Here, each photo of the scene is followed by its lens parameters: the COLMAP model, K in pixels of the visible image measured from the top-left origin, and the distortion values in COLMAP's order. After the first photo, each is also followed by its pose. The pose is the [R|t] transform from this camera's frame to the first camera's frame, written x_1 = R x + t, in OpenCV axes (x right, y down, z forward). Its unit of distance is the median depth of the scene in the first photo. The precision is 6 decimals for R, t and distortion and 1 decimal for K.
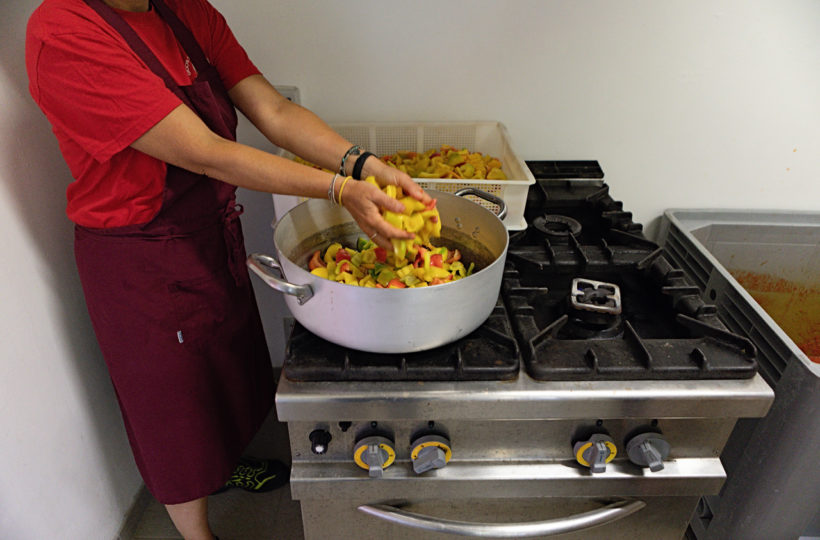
lens RADIAL K [[541.8, 0, 410.7], [0, 541.8, 270.4], [0, 0, 1]] dist [-0.004118, 0.000779]
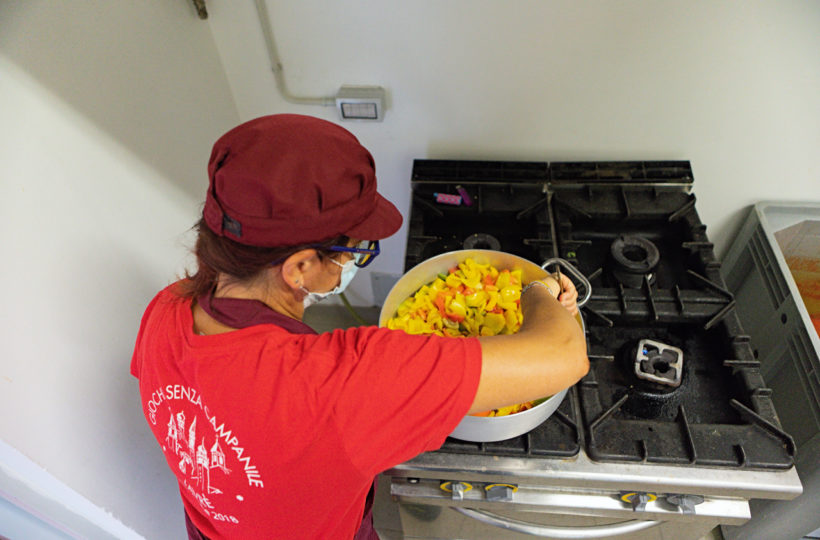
lens RADIAL K [[541.8, 0, 410.9], [0, 541.8, 269.5], [0, 0, 1]] dist [-0.004118, 0.000779]
pose [[0.991736, 0.033970, -0.123714, -0.028757], [0.007370, 0.947630, 0.319284, -0.489282], [0.128081, -0.317558, 0.939549, -0.038988]]
